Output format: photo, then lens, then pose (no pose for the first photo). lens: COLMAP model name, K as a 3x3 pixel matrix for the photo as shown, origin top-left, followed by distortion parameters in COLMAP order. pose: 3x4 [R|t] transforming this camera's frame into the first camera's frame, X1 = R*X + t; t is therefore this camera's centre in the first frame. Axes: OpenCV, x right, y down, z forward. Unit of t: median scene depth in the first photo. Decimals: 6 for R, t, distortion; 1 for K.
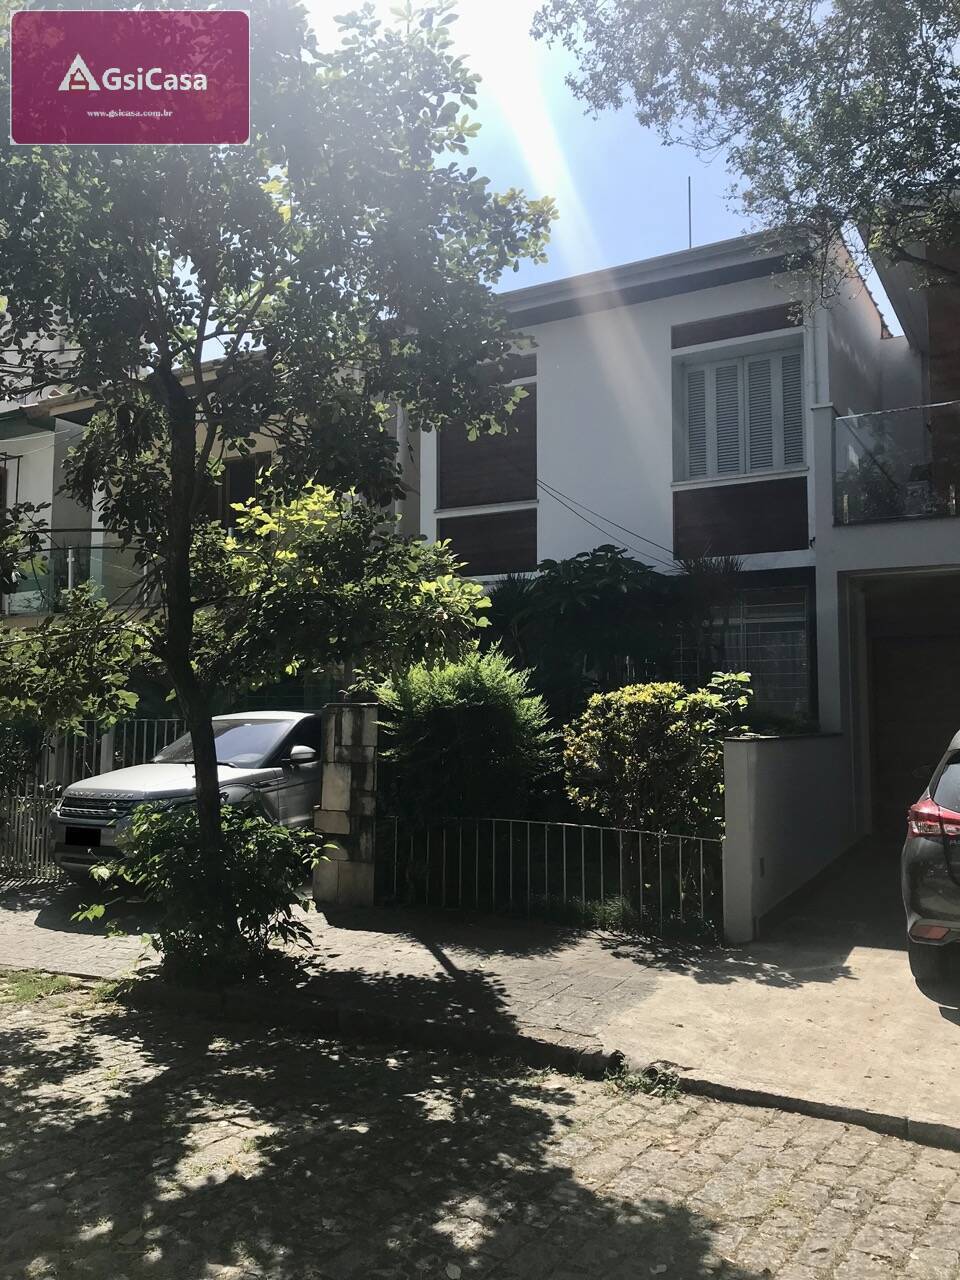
lens RADIAL K [[1054.6, 0, 465.9], [0, 1054.6, 625.2], [0, 0, 1]] dist [0.012988, 0.009825]
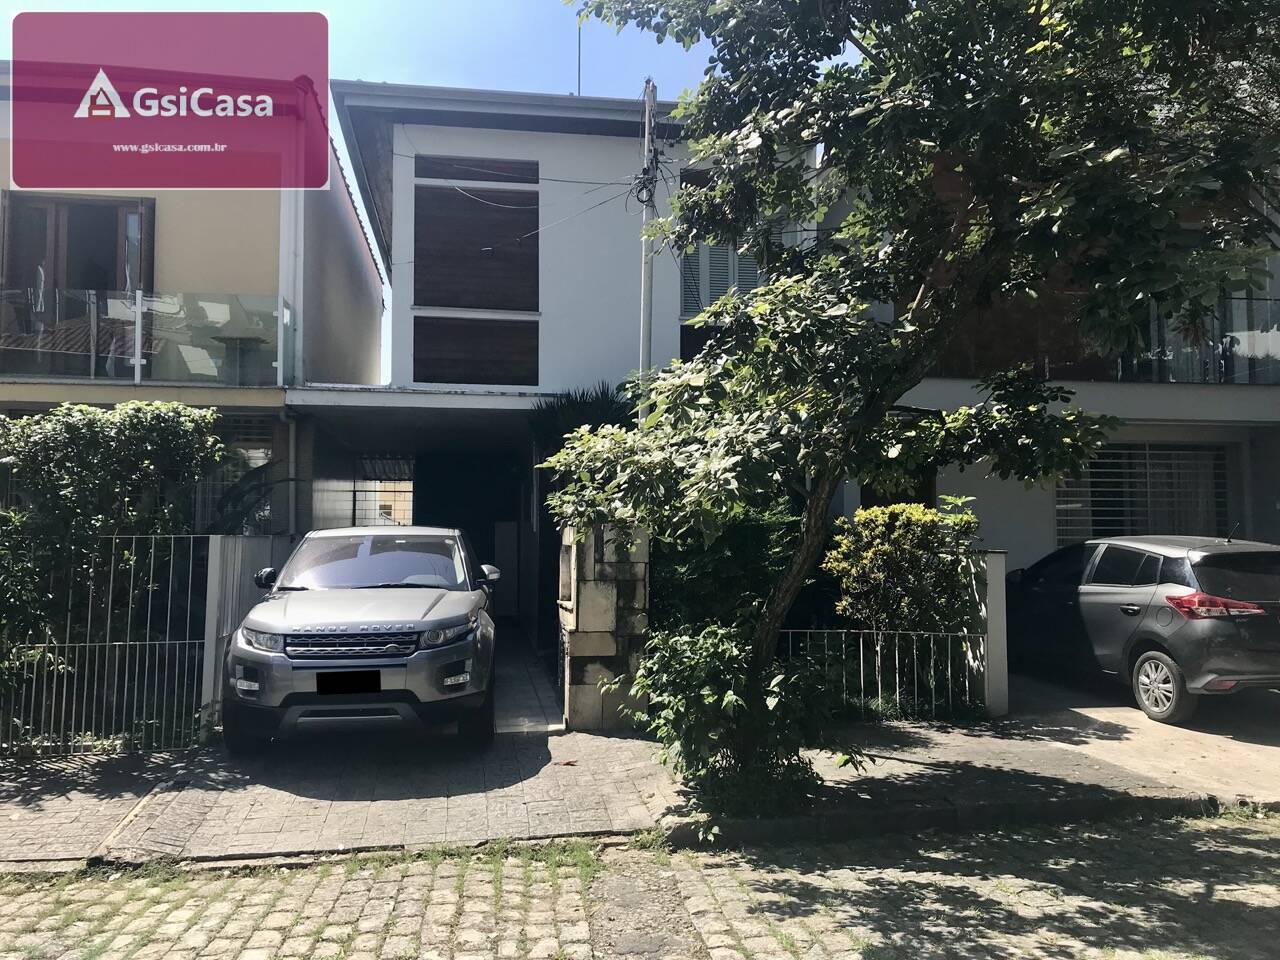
lens RADIAL K [[1054.6, 0, 638.0], [0, 1054.6, 481.8], [0, 0, 1]] dist [0.012988, 0.009825]
pose [[0.774814, 0.037631, 0.631068, -0.926054], [-0.058251, 0.998230, 0.011994, 0.040482], [-0.629499, -0.046054, 0.775635, 0.351375]]
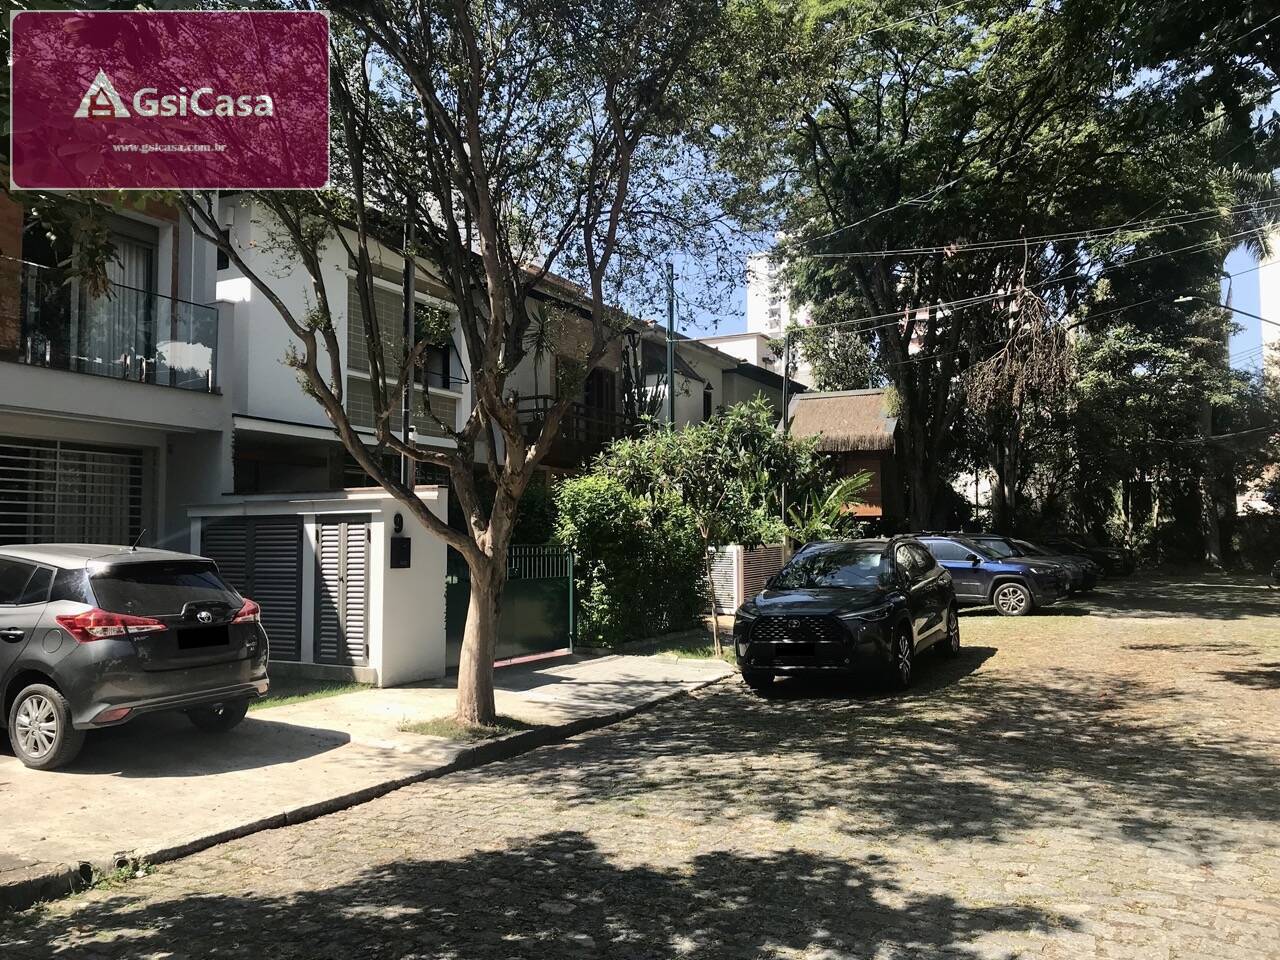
lens RADIAL K [[1054.6, 0, 639.2], [0, 1054.6, 481.3], [0, 0, 1]] dist [0.012988, 0.009825]
pose [[-0.052591, 0.061670, 0.996710, -0.723844], [-0.079556, 0.994660, -0.065741, 0.044018], [-0.995442, -0.082751, -0.047404, 0.410610]]
